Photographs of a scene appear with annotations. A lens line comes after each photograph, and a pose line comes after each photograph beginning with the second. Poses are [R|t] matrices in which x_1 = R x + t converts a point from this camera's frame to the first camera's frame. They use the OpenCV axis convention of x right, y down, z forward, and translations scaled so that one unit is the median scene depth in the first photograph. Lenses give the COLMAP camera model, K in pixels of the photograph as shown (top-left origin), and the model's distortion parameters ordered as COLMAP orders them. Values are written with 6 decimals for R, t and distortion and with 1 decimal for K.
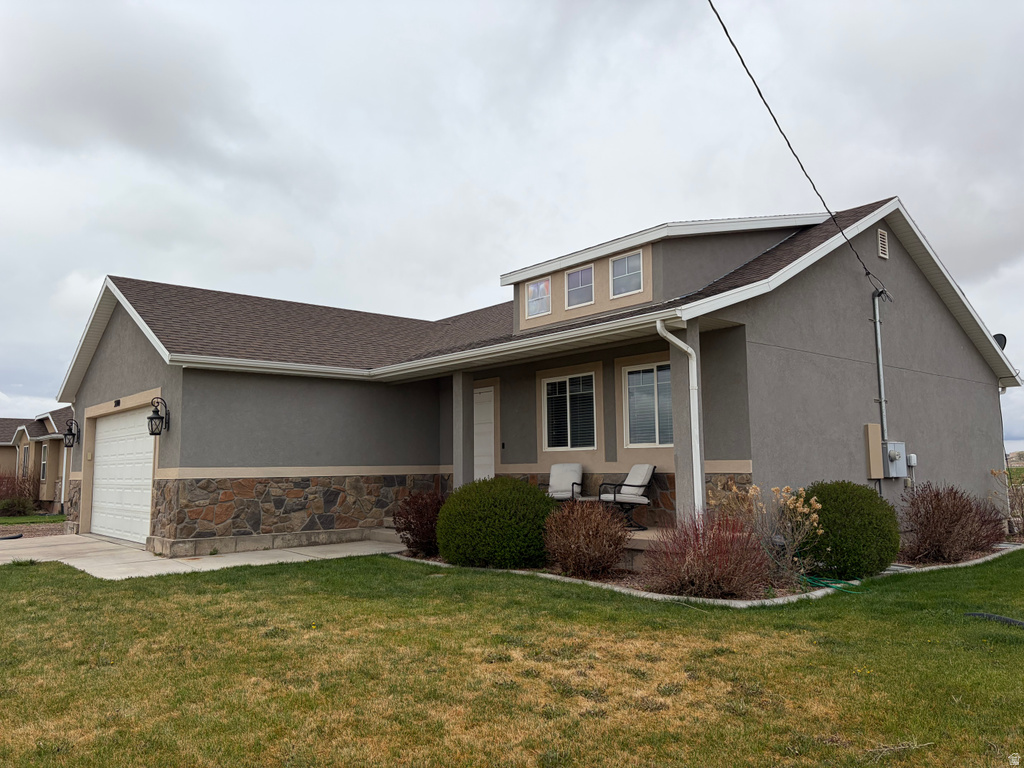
lens RADIAL K [[784.3, 0, 512.0], [0, 784.3, 384.0], [0, 0, 1]] dist [0.014396, -0.001611]
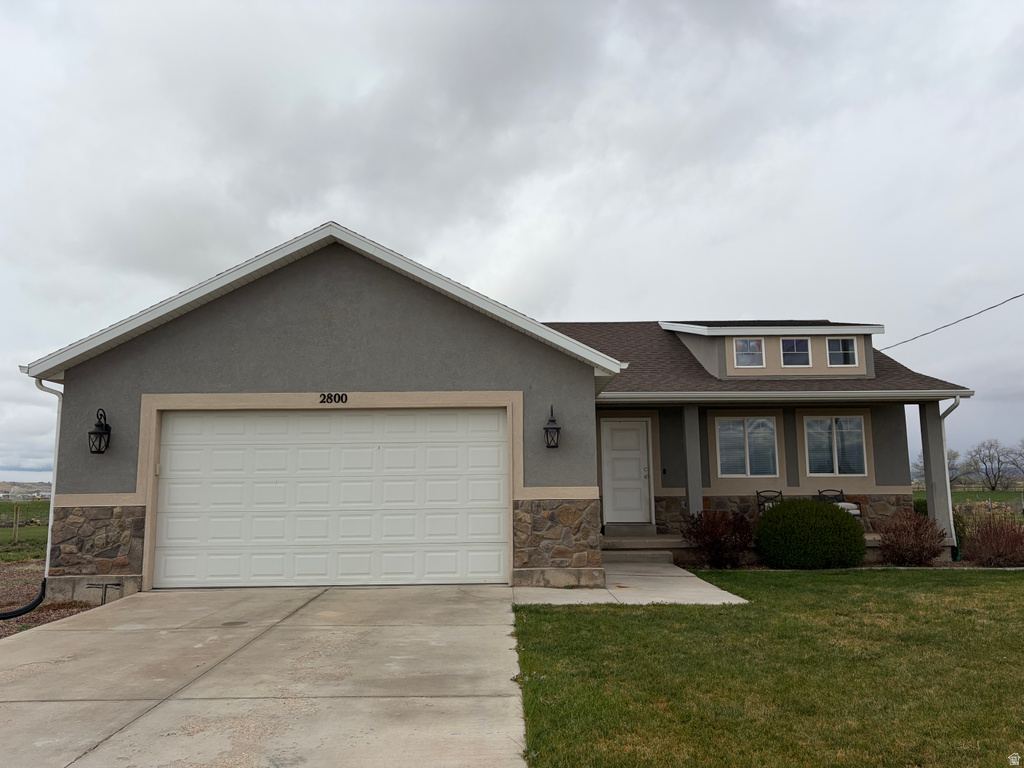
lens RADIAL K [[765.3, 0, 512.0], [0, 765.3, 384.0], [0, 0, 1]] dist [-0.005024, -0.004605]
pose [[0.635495, 0.117154, 0.763165, -1.124777], [-0.080112, 0.993091, -0.085740, 0.070961], [-0.767937, -0.006651, 0.640490, 0.499572]]
